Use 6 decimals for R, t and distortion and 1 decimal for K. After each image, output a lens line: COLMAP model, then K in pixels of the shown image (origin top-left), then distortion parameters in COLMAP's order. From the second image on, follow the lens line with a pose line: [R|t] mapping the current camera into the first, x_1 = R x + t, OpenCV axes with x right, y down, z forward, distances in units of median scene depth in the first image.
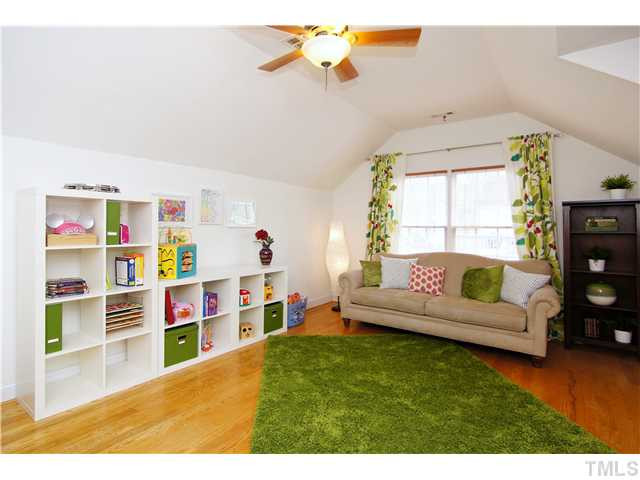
lens RADIAL K [[337.4, 0, 310.3], [0, 337.4, 216.7], [0, 0, 1]] dist [0.001263, 0.000517]
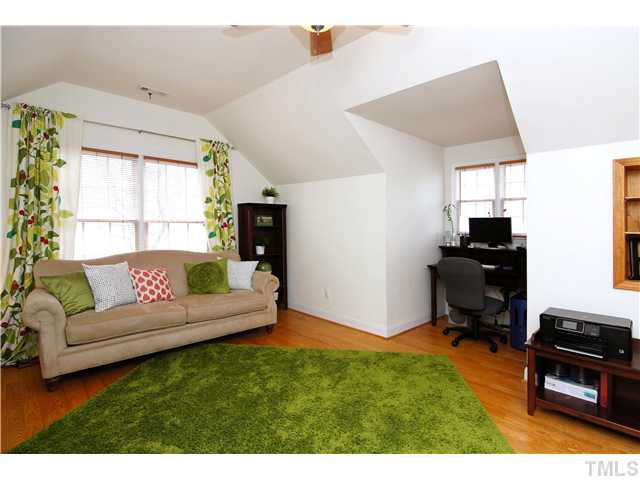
lens RADIAL K [[337.4, 0, 310.3], [0, 337.4, 216.7], [0, 0, 1]] dist [0.001263, 0.000517]
pose [[0.166014, 0.016977, 0.985977, -0.412455], [-0.041514, 0.999086, -0.010213, 0.010106], [-0.985249, -0.039236, 0.166567, 0.481144]]
